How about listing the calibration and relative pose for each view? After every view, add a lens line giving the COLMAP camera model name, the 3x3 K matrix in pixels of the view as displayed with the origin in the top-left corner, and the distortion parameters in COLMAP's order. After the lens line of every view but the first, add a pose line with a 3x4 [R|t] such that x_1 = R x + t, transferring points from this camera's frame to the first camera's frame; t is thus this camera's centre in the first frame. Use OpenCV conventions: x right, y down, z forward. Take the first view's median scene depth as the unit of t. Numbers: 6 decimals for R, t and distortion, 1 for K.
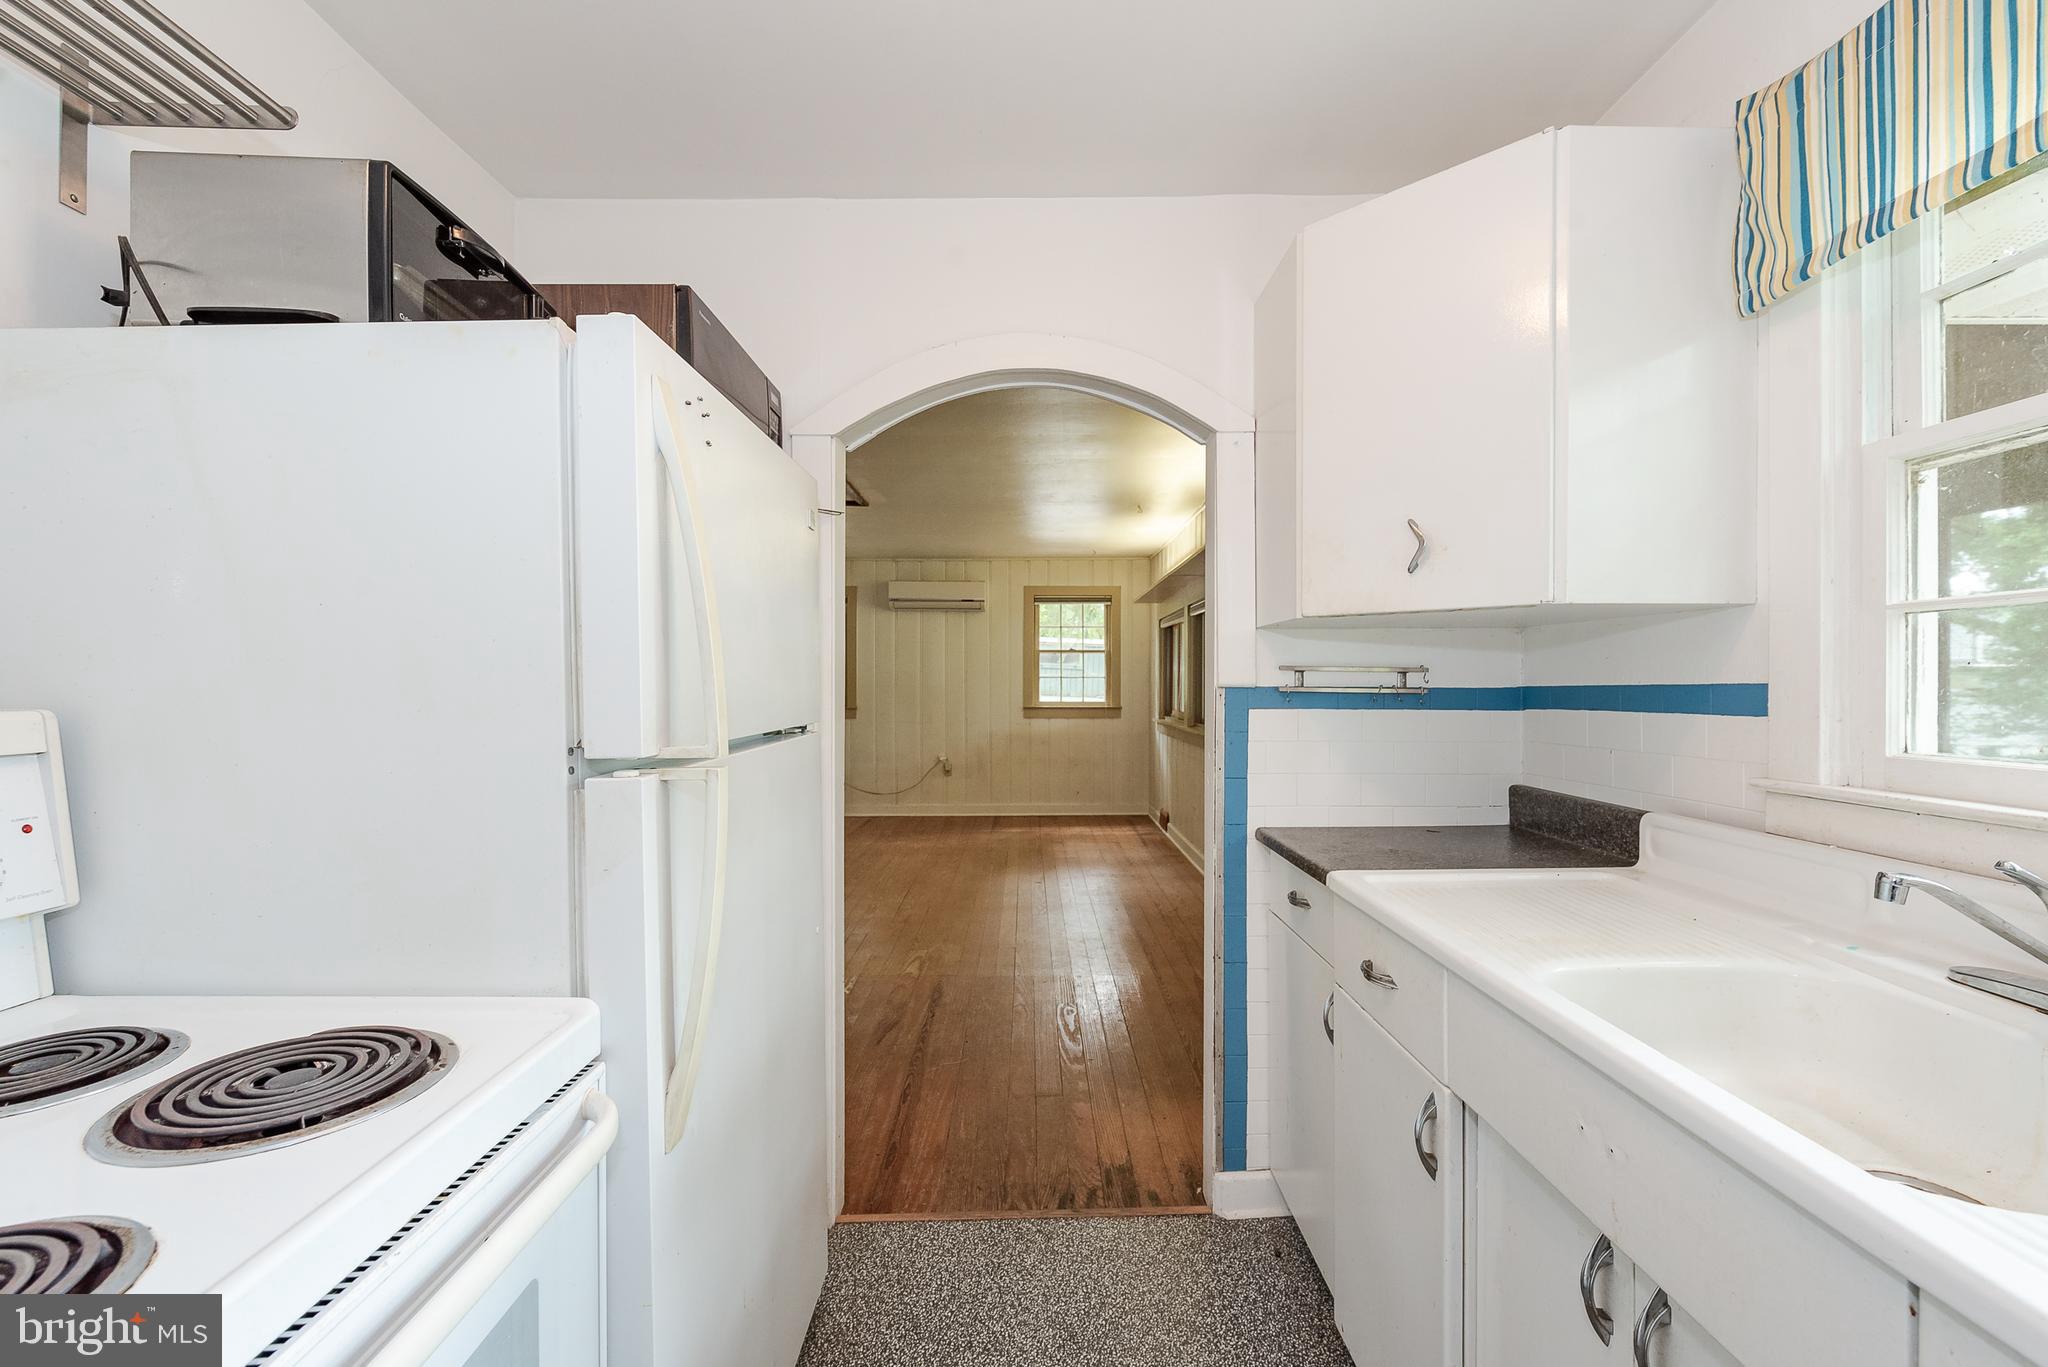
lens RADIAL K [[832.7, 0, 1033.5], [0, 832.7, 682.6], [0, 0, 1]] dist [0.006270, -0.003179]
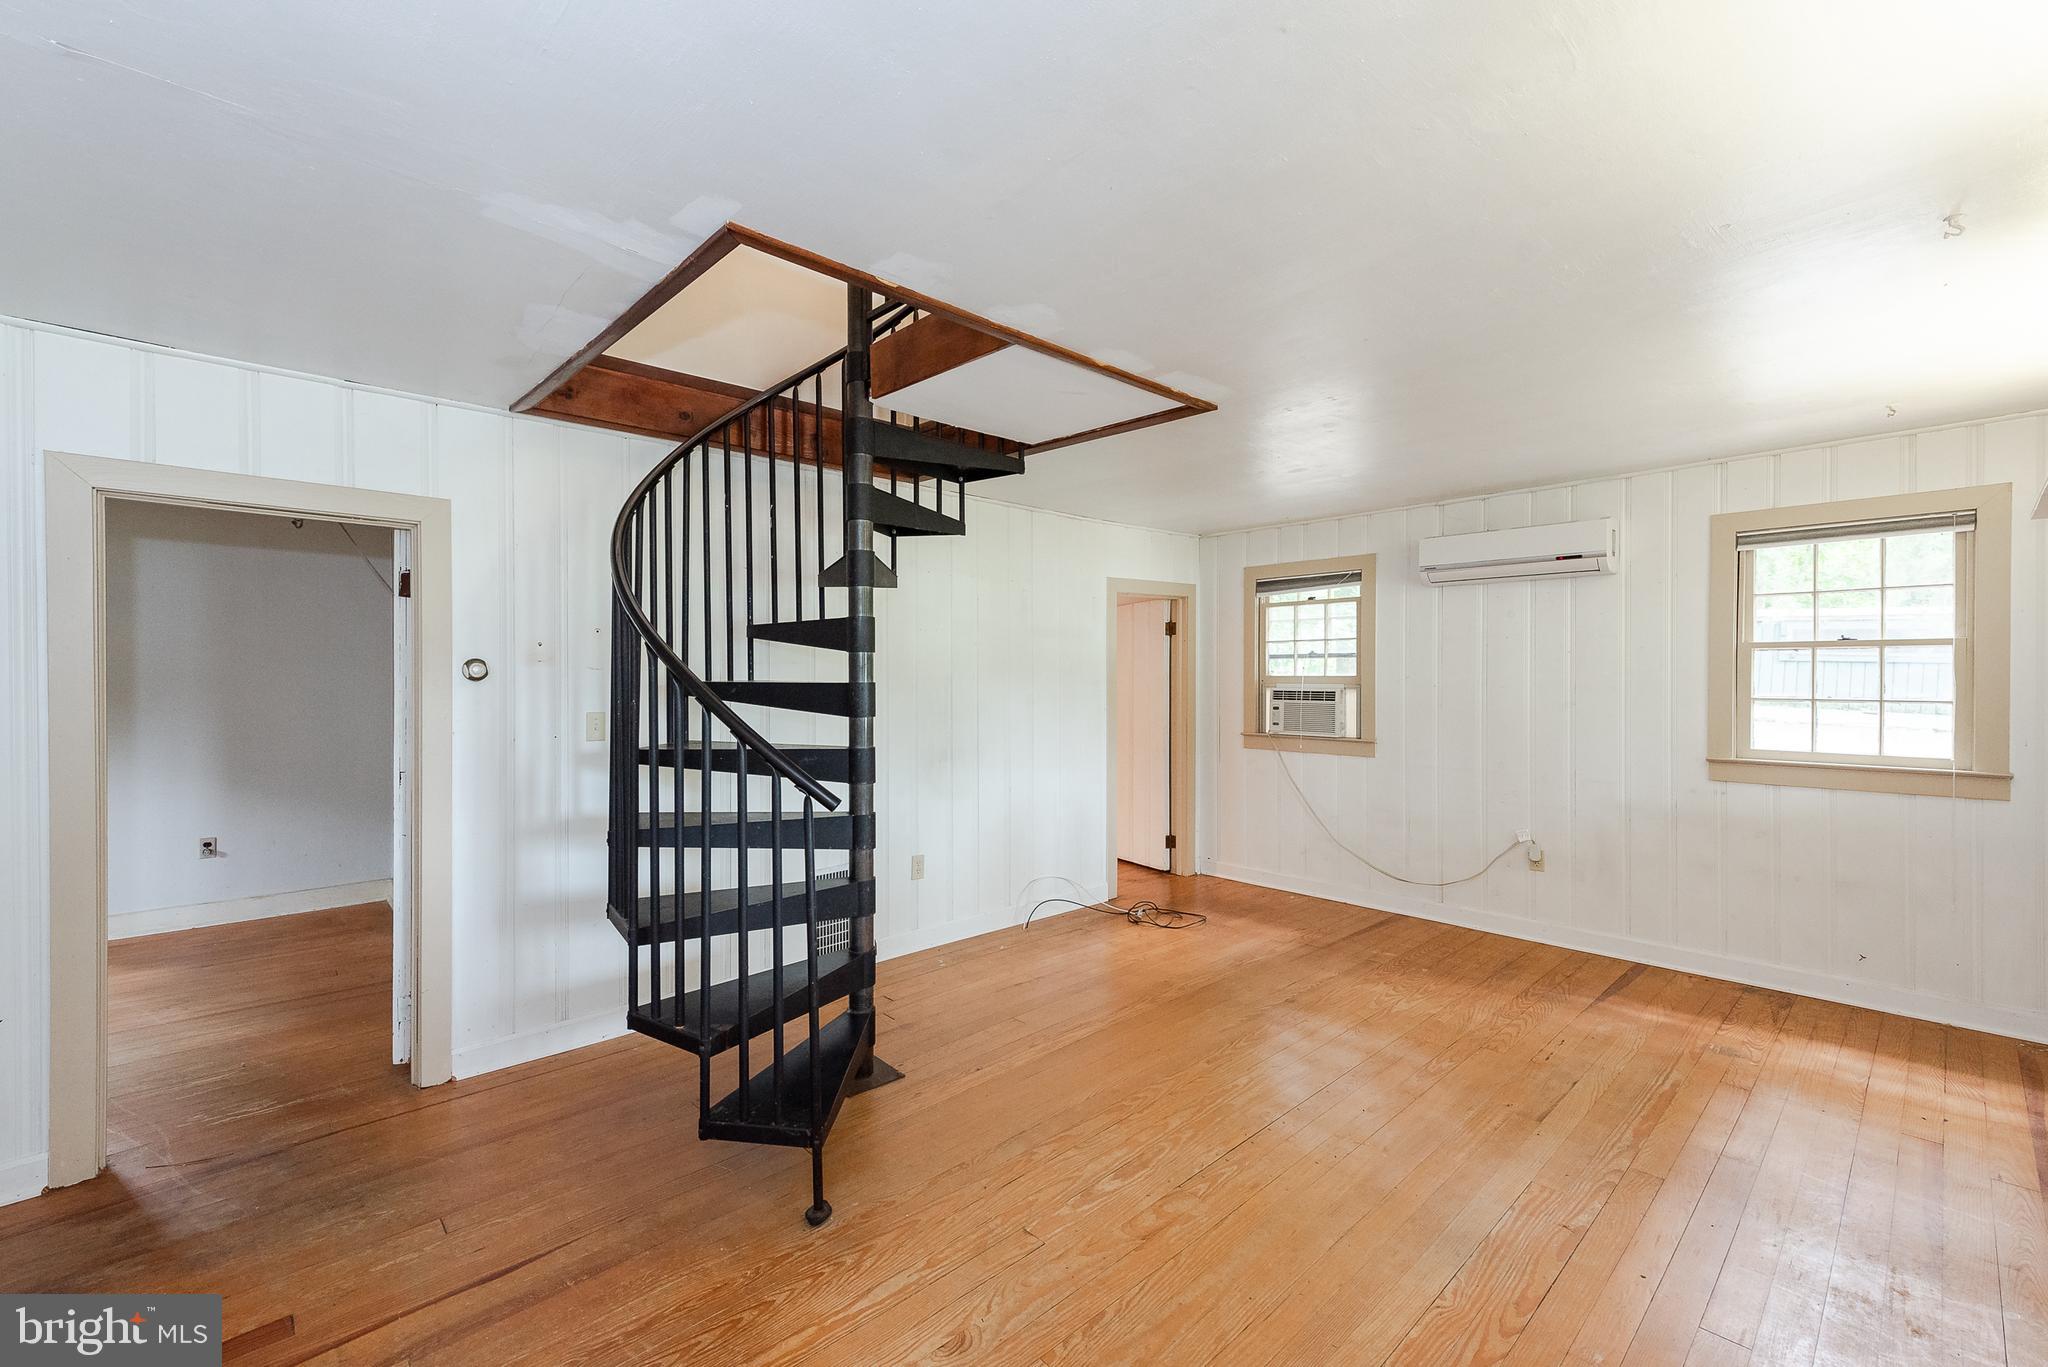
lens RADIAL K [[868.1, 0, 1004.3], [0, 868.1, 679.5], [0, 0, 1]] dist [0.016340, -0.001827]
pose [[0.674100, 0.001341, -0.738638, 0.370532], [0.004262, 0.999975, 0.005705, -0.091331], [0.738627, -0.006994, 0.674078, 1.336240]]
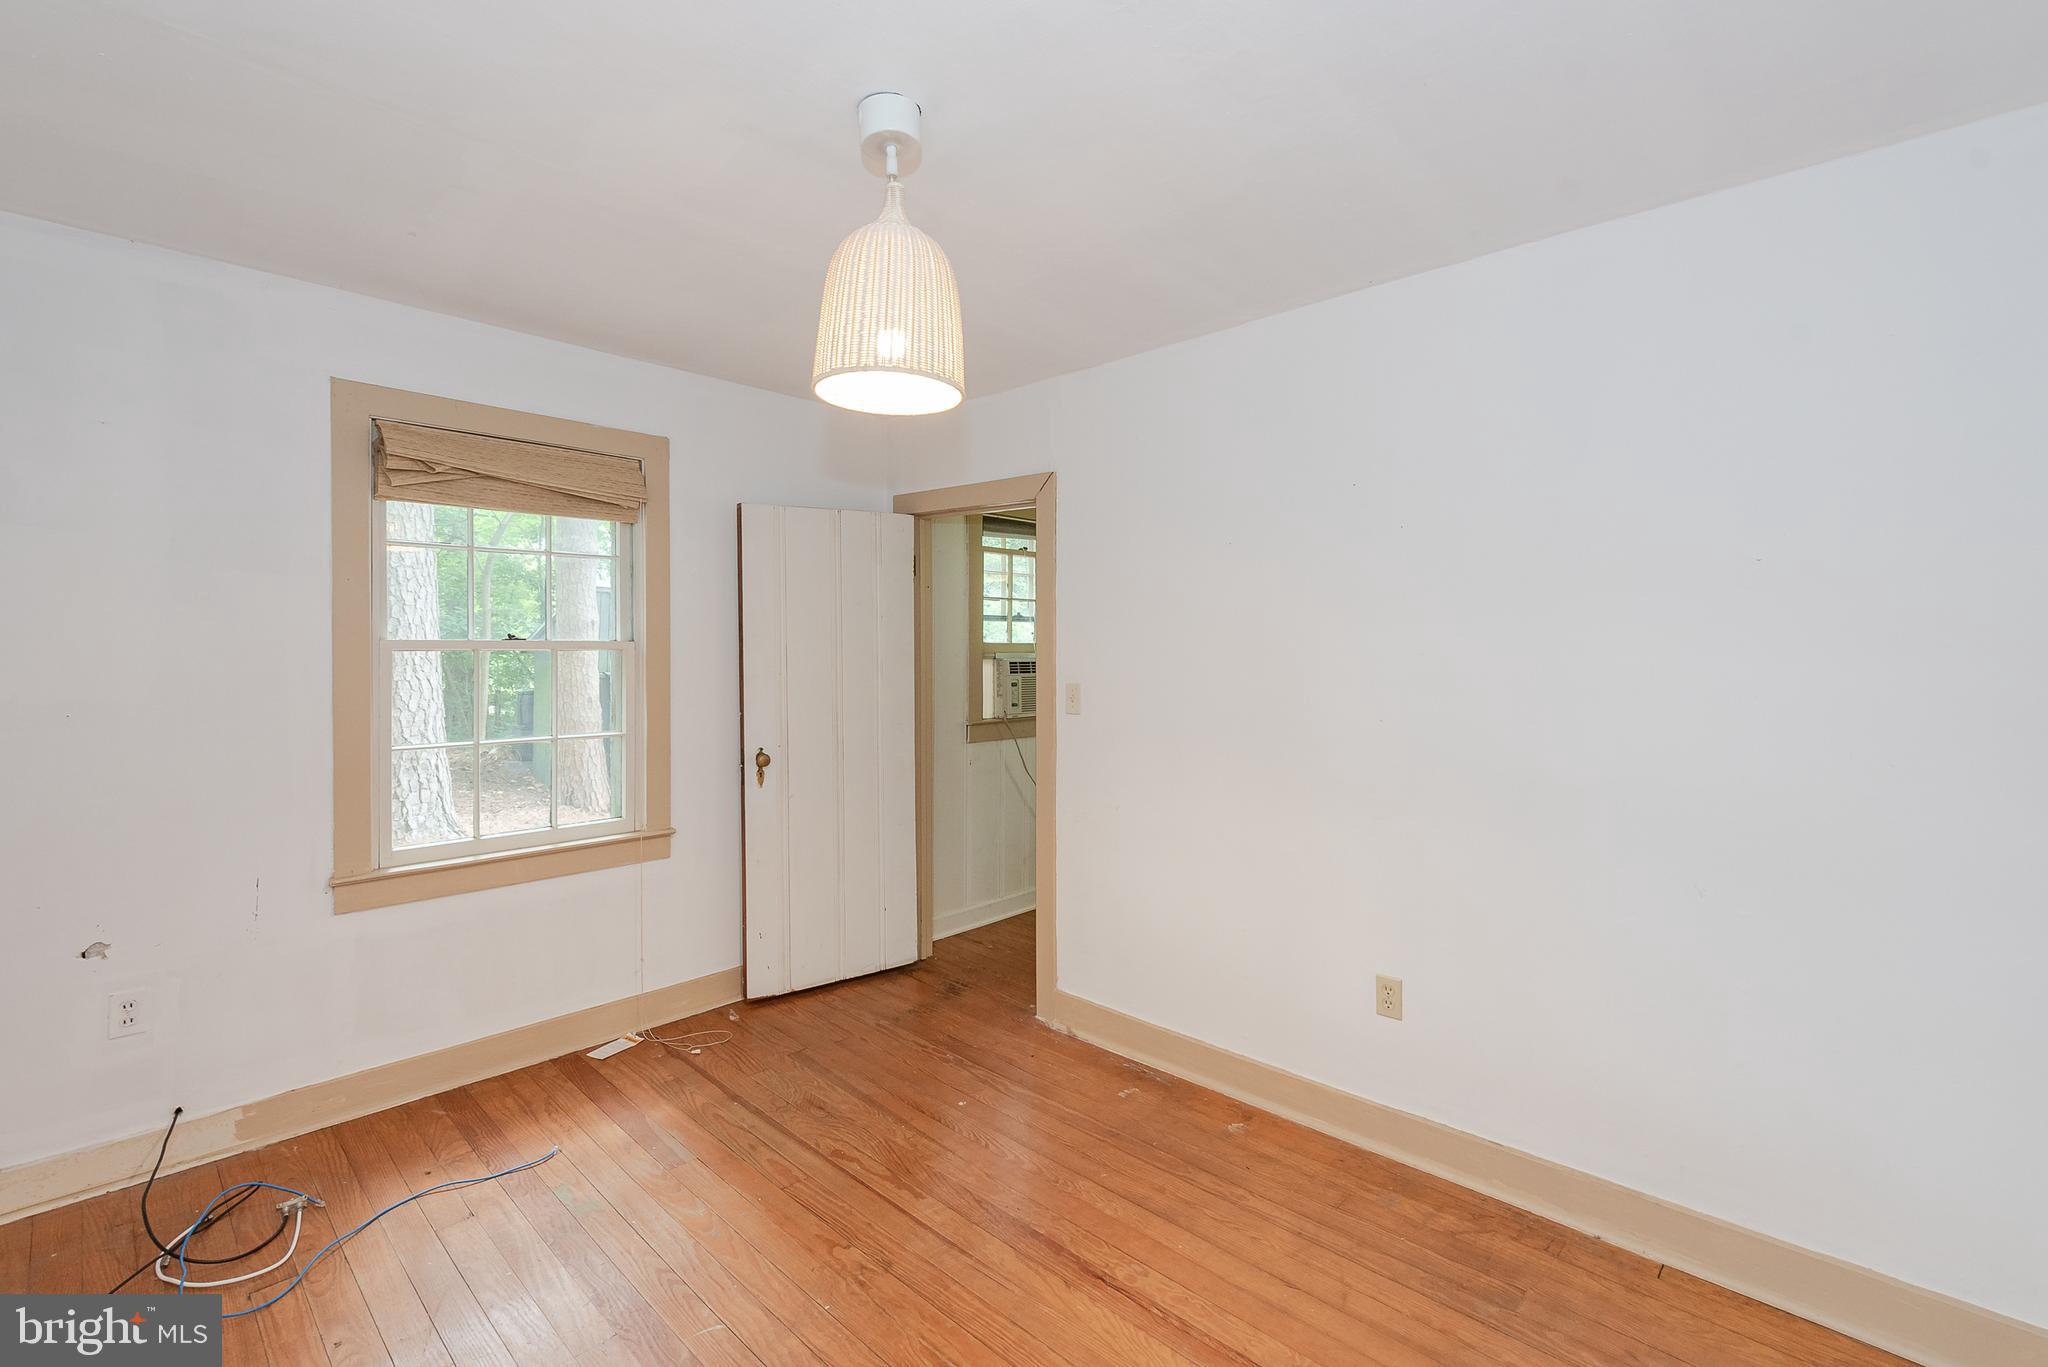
lens RADIAL K [[868.1, 0, 1024.7], [0, 868.1, 669.0], [0, 0, 1]] dist [0.016340, -0.001827]
pose [[0.688250, -0.021906, 0.725143, -2.818055], [-0.002204, 0.999476, 0.032285, -0.087999], [-0.725470, -0.023819, 0.687841, 2.409105]]
